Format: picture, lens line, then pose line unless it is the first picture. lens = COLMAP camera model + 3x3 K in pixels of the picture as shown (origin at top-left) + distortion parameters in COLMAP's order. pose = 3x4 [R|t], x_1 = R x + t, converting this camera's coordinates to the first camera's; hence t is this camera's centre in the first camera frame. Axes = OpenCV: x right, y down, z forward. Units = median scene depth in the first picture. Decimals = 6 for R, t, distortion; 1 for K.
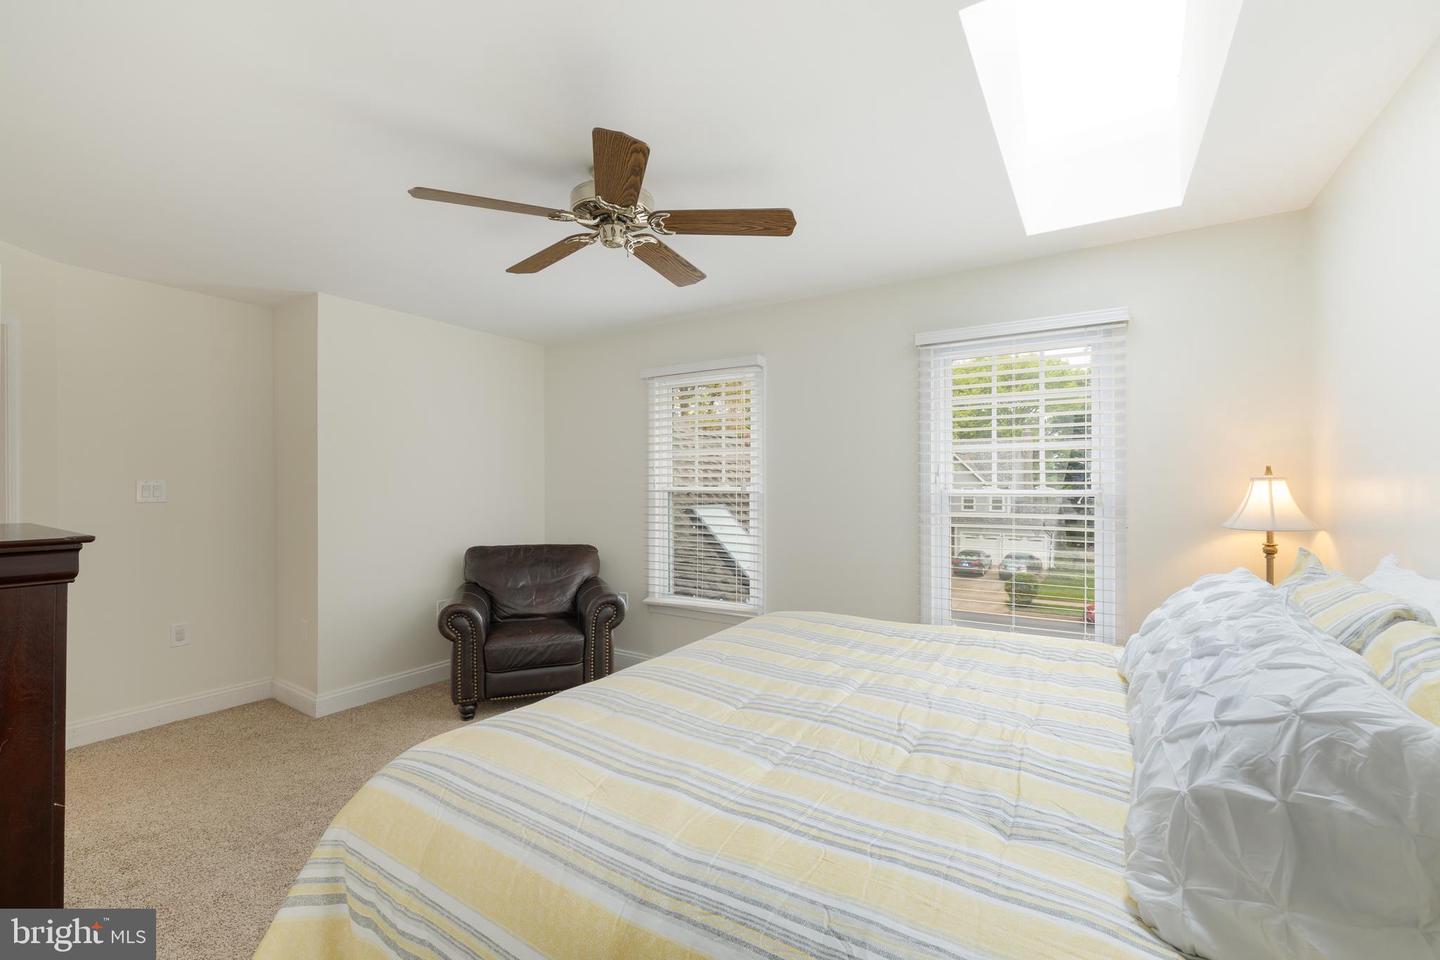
lens RADIAL K [[599.0, 0, 721.6], [0, 599.0, 481.7], [0, 0, 1]] dist [0.000560, 0.000155]
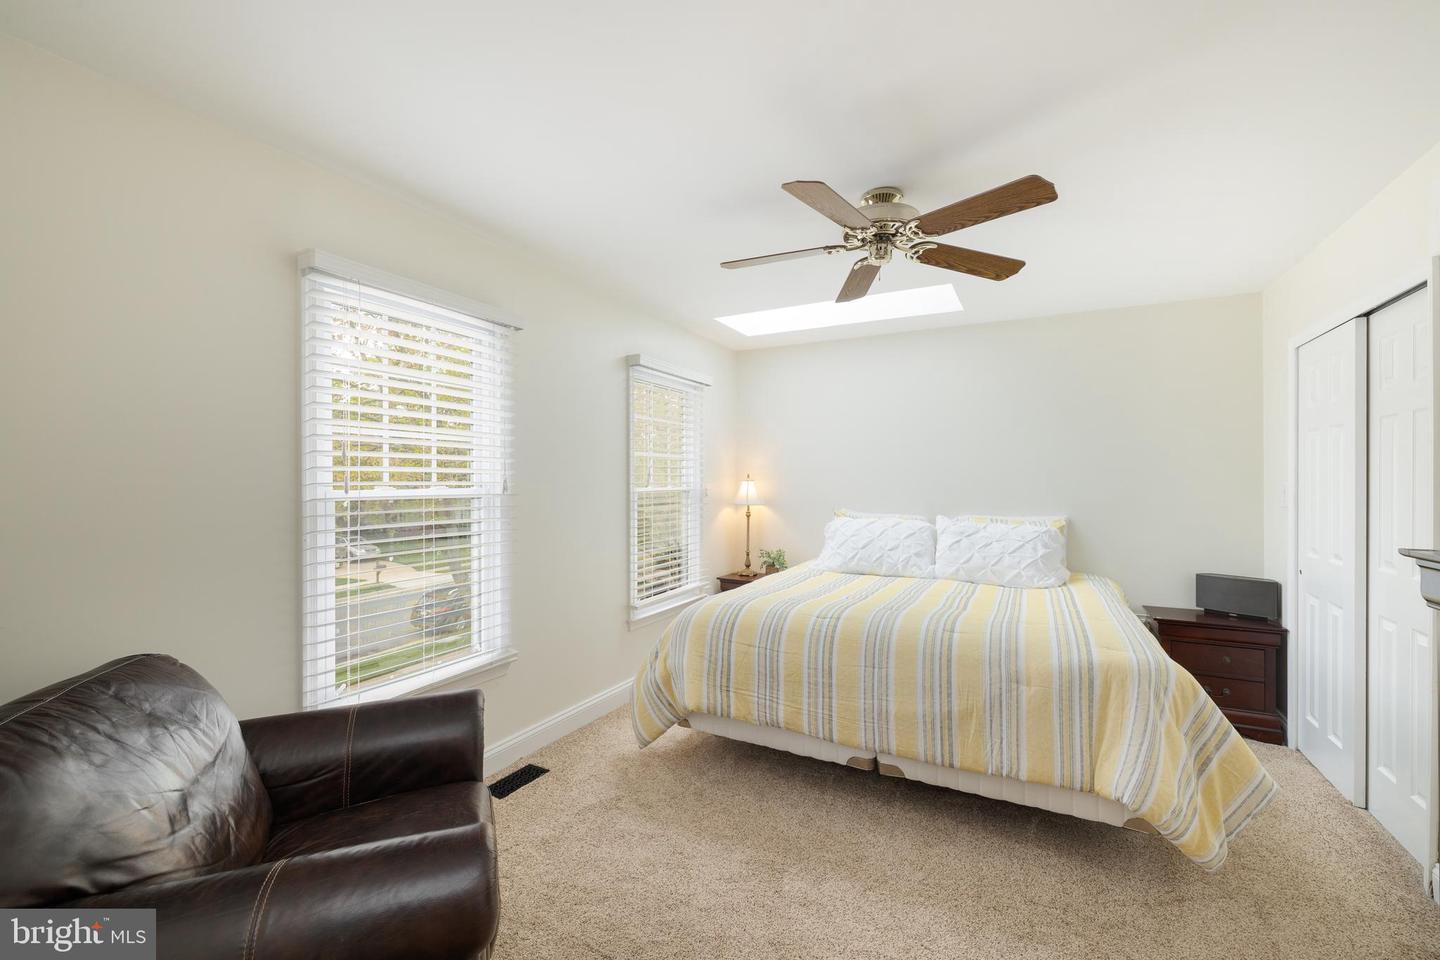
lens RADIAL K [[599.0, 0, 726.9], [0, 599.0, 481.8], [0, 0, 1]] dist [0.000560, 0.000155]
pose [[-0.112179, 0.002906, 0.993684, -0.650470], [0.003500, 0.999991, -0.002530, 0.003351], [-0.993682, 0.003194, -0.112188, 0.751894]]
